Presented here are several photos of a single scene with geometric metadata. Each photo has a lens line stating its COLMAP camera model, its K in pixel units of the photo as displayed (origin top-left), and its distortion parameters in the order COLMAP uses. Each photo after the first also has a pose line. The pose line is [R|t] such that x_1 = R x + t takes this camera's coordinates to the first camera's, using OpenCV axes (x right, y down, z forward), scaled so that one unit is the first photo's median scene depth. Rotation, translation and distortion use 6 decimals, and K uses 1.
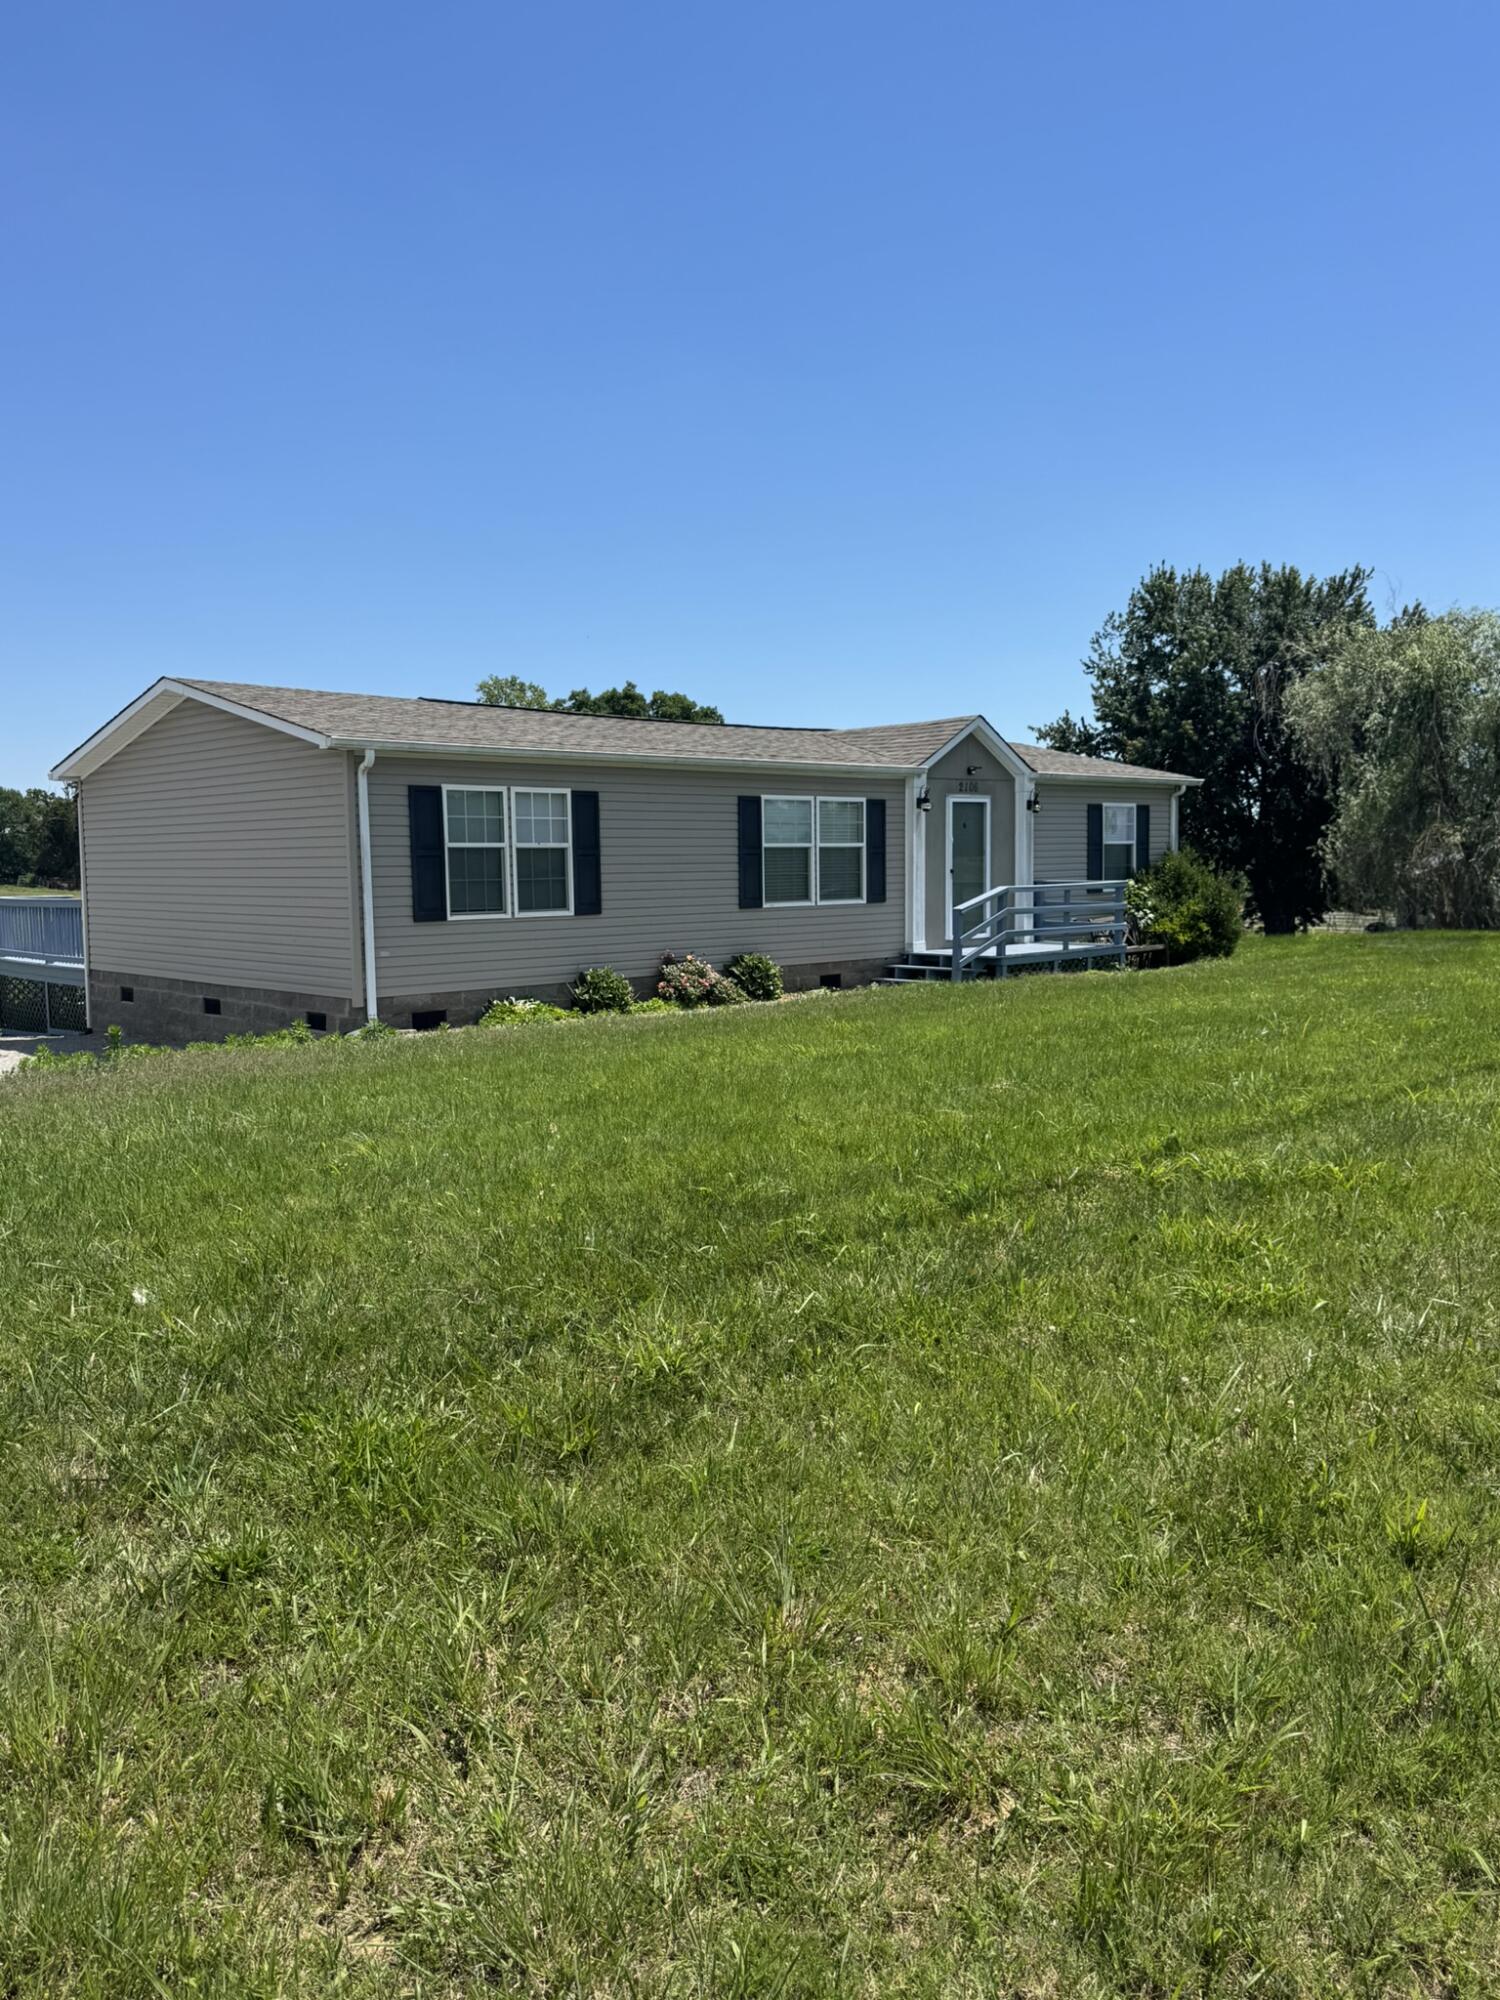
lens RADIAL K [[1508.0, 0, 753.9], [0, 1508.0, 998.6], [0, 0, 1]] dist [0.003869, 0.001125]
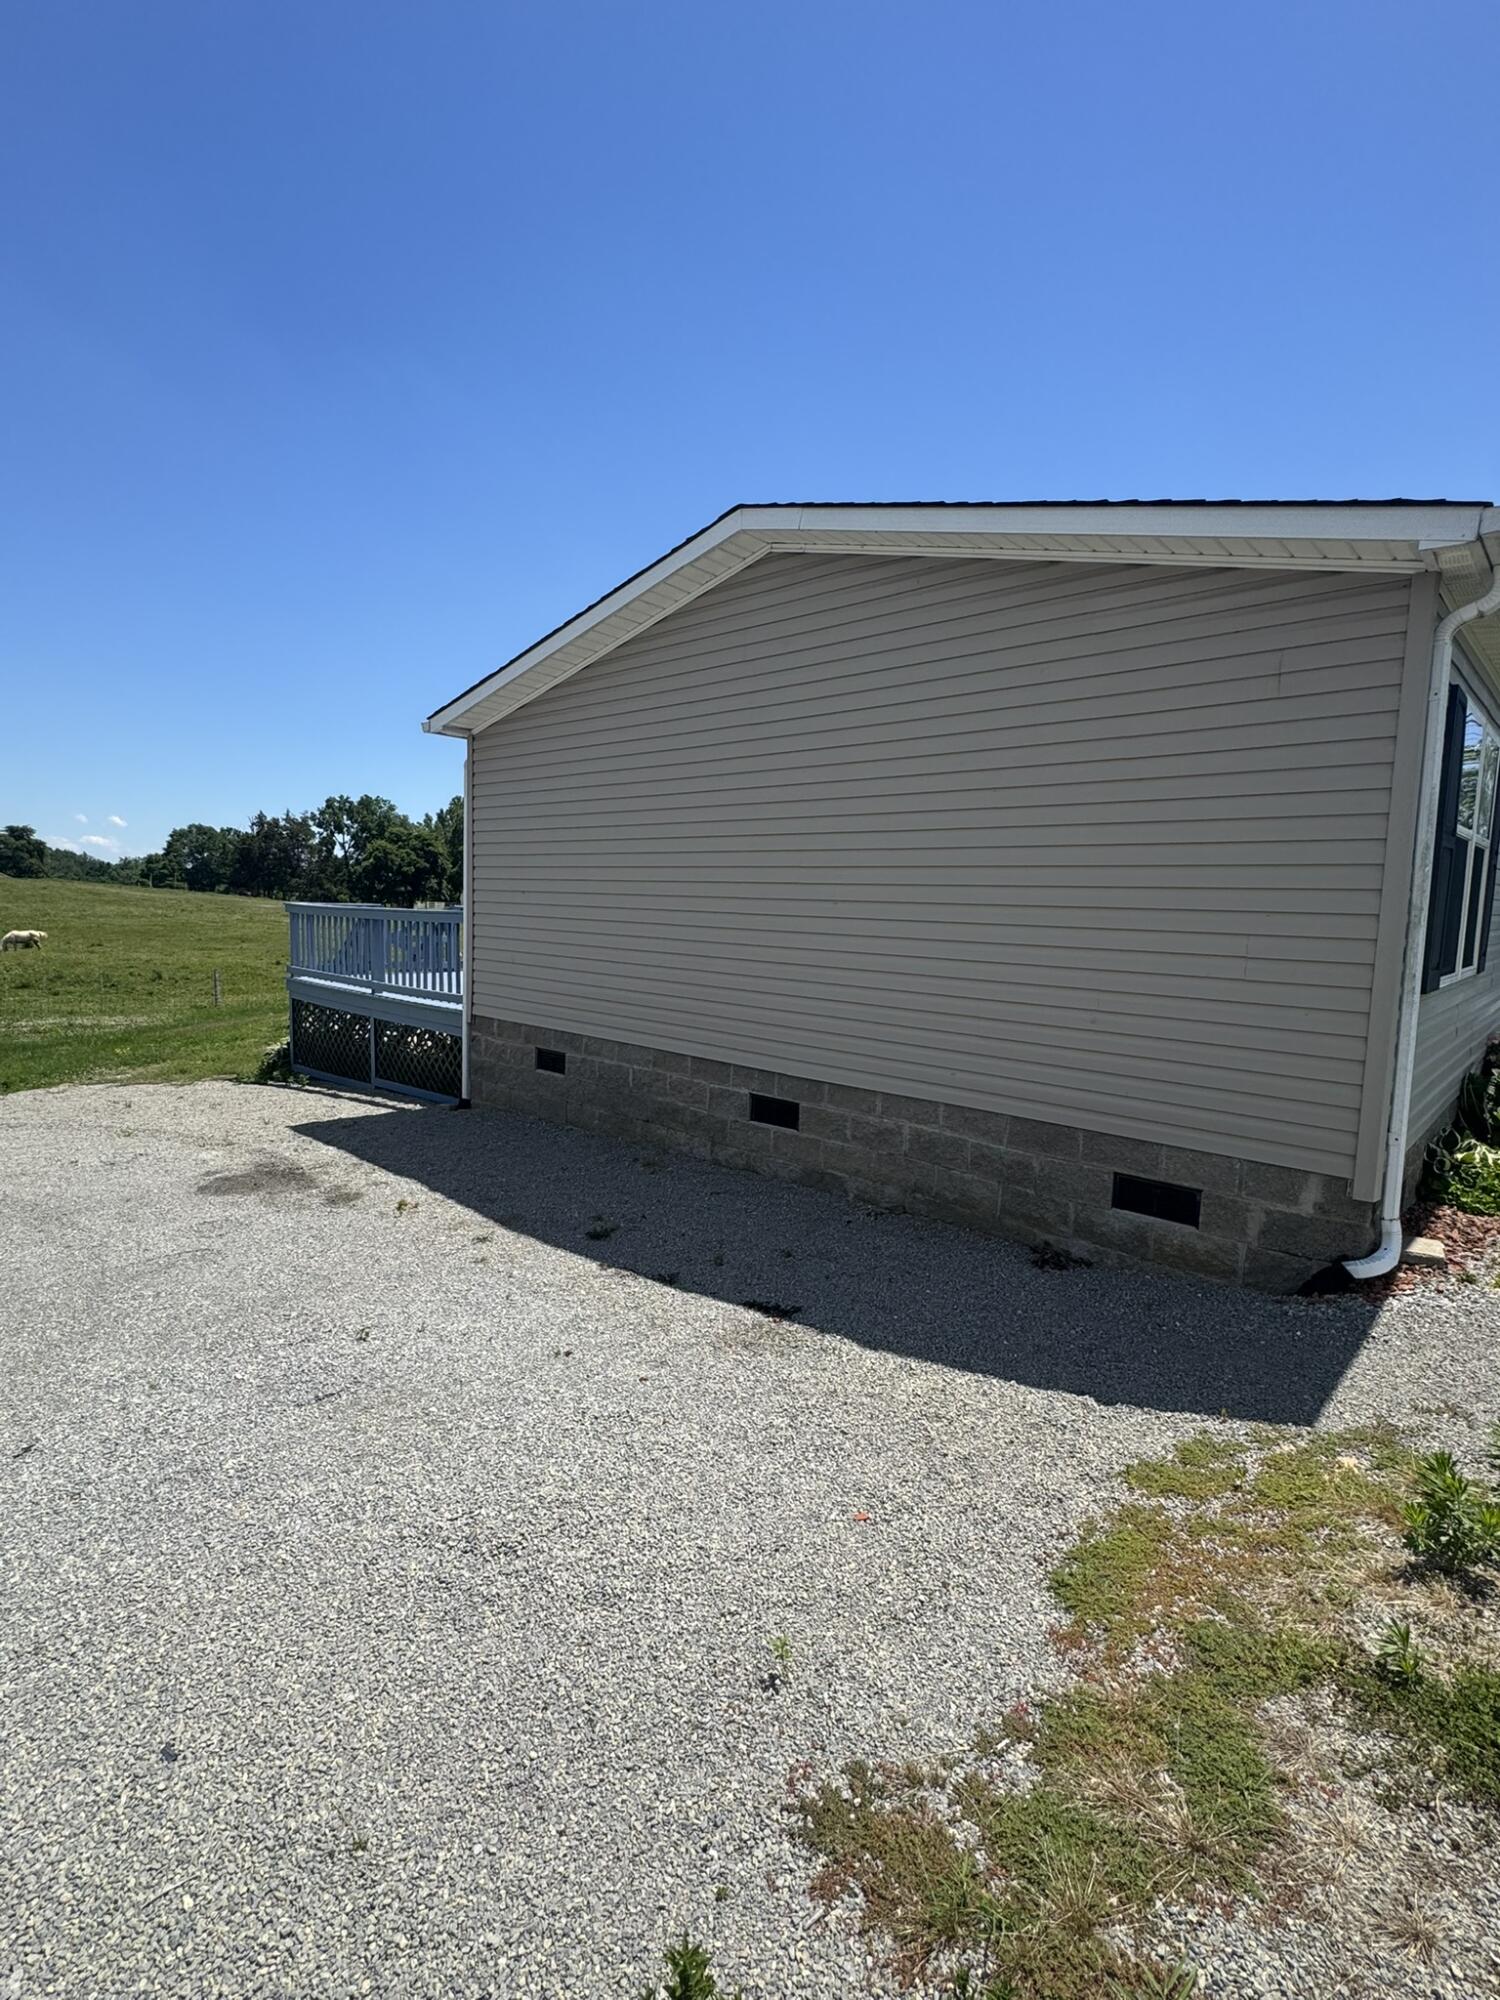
lens RADIAL K [[1006.3, 0, 743.1], [0, 1006.3, 998.2], [0, 0, 1]] dist [0.002978, 0.000082]
pose [[0.998659, 0.036638, 0.036571, -0.350033], [-0.036969, 0.999281, 0.008391, -0.036451], [-0.036237, -0.009732, 0.999296, 0.566277]]
